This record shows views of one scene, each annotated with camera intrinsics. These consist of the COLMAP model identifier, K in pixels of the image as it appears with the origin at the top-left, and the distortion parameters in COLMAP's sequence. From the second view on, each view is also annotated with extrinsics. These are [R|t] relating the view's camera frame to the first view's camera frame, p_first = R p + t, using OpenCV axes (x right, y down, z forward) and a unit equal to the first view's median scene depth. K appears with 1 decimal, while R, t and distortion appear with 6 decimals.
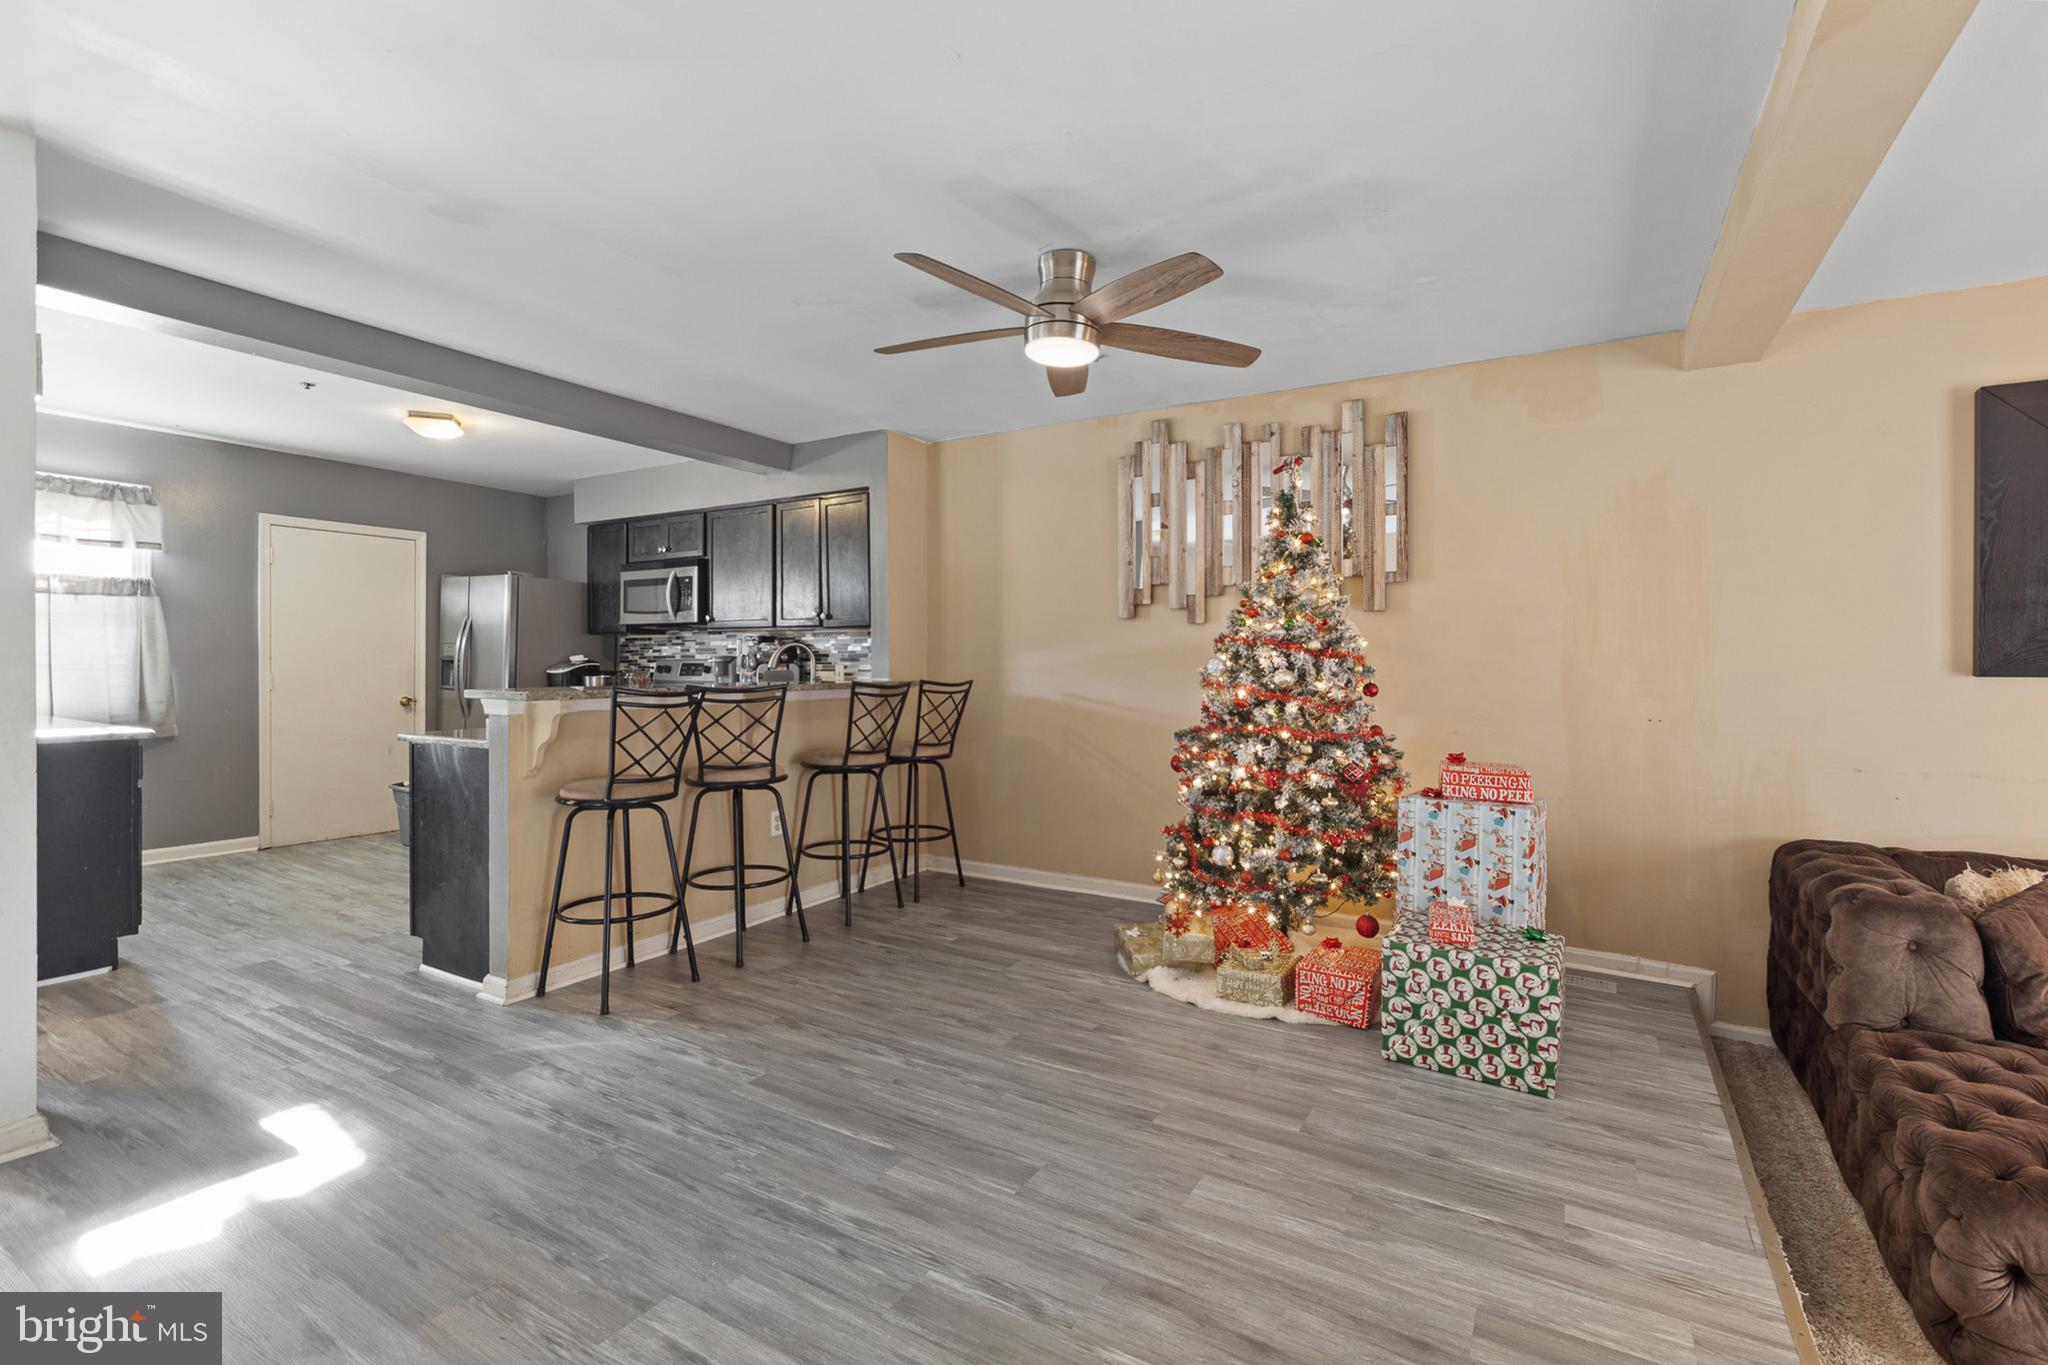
lens RADIAL K [[915.5, 0, 1018.9], [0, 915.5, 671.4], [0, 0, 1]] dist [-0.002992, 0.001770]
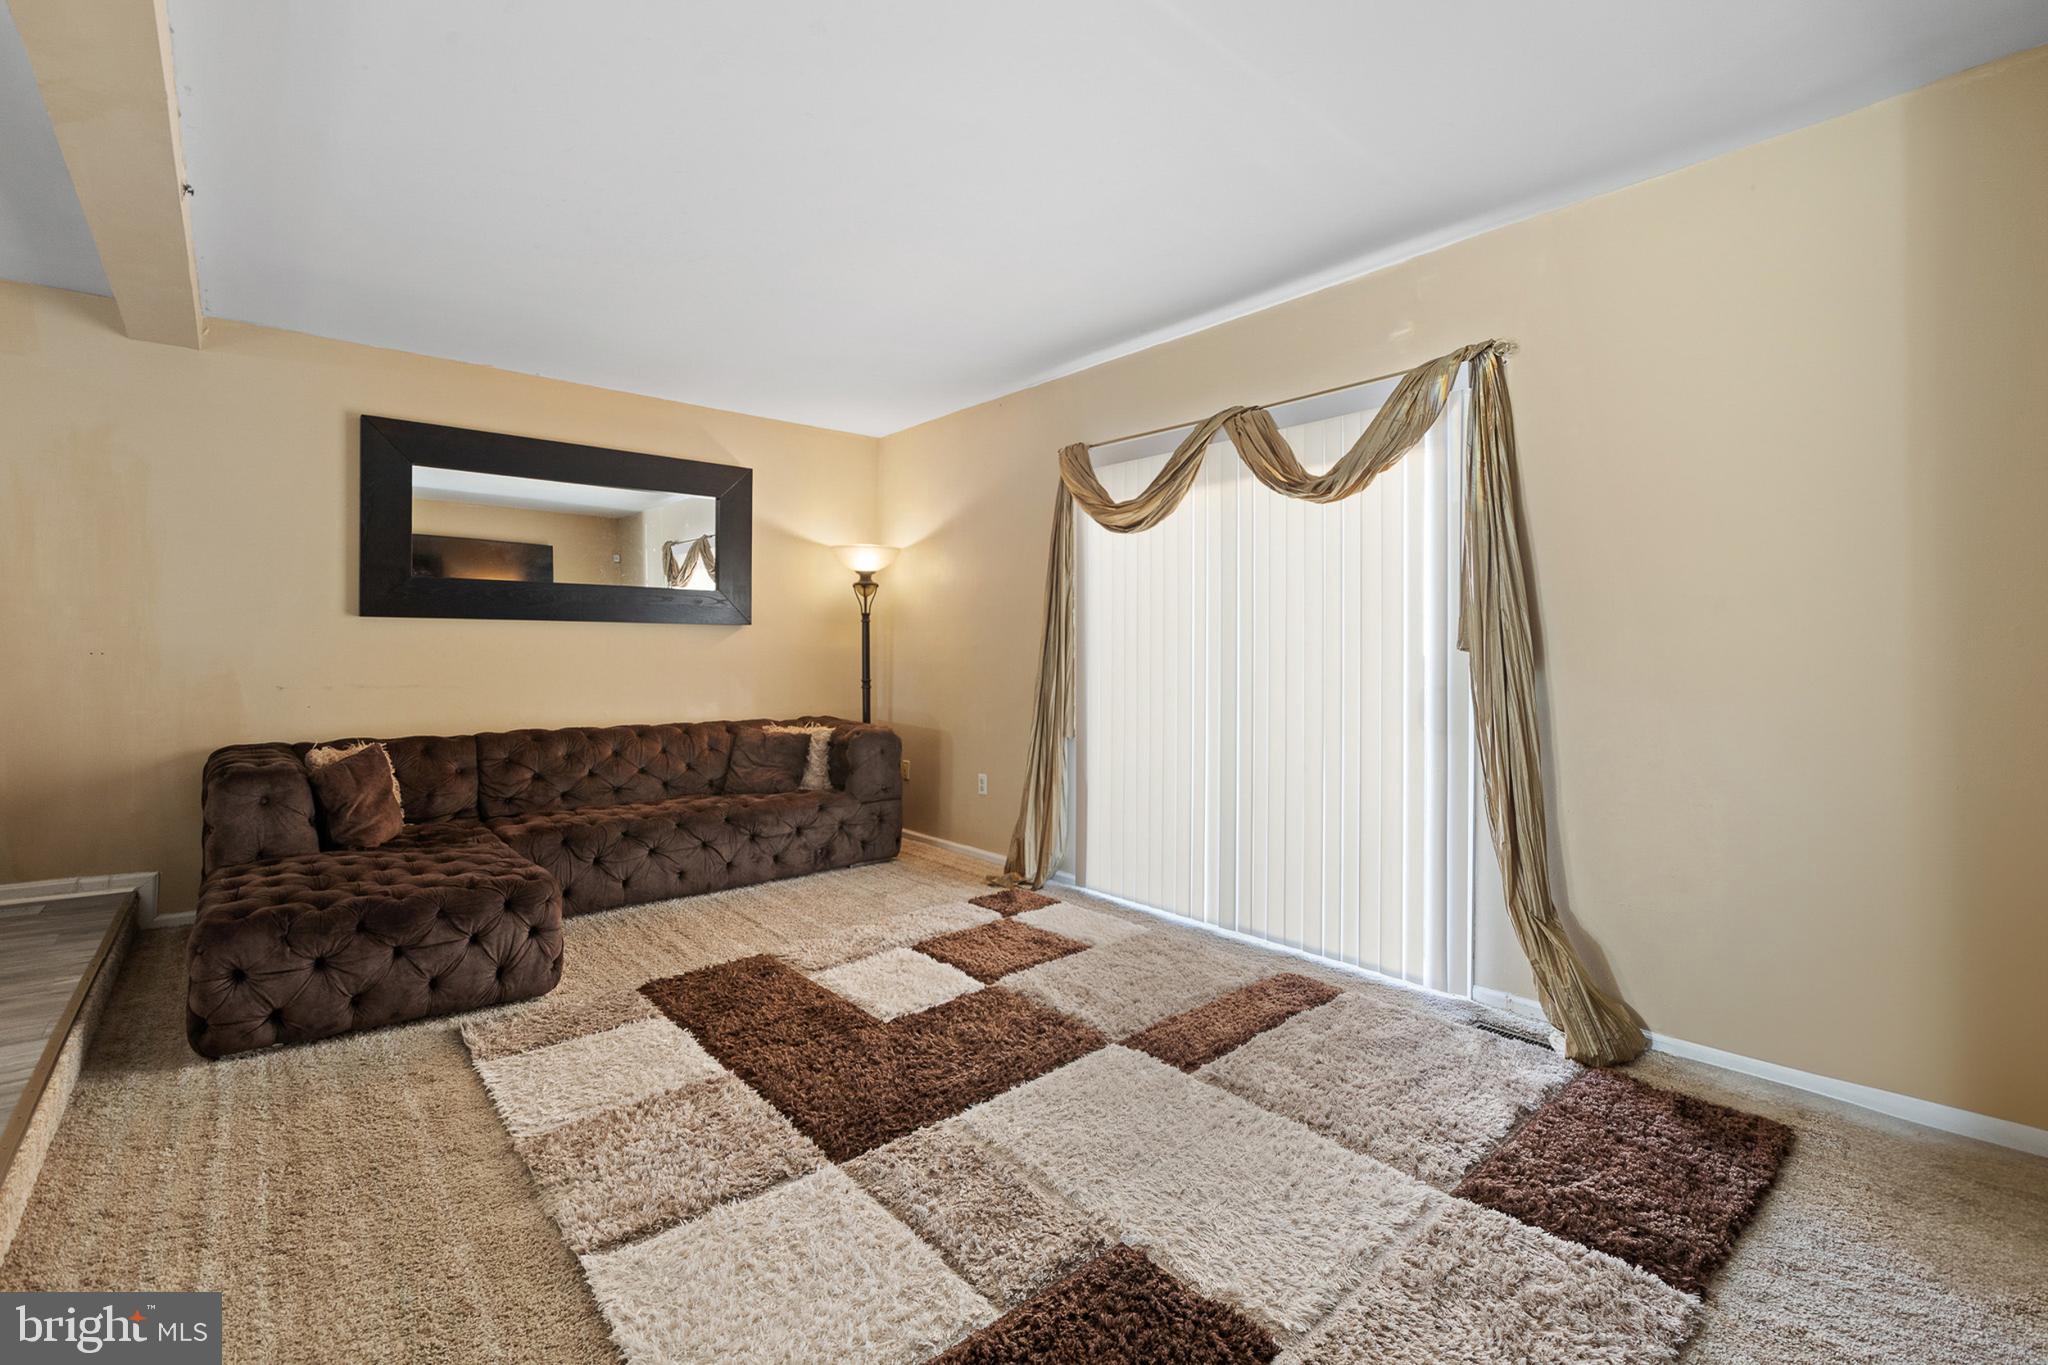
lens RADIAL K [[915.5, 0, 1032.9], [0, 915.5, 644.9], [0, 0, 1]] dist [-0.002992, 0.001770]
pose [[0.310143, 0.004452, 0.950679, 0.011352], [0.001935, 0.999984, -0.005314, 0.049395], [-0.950688, 0.003488, 0.310130, -0.367890]]
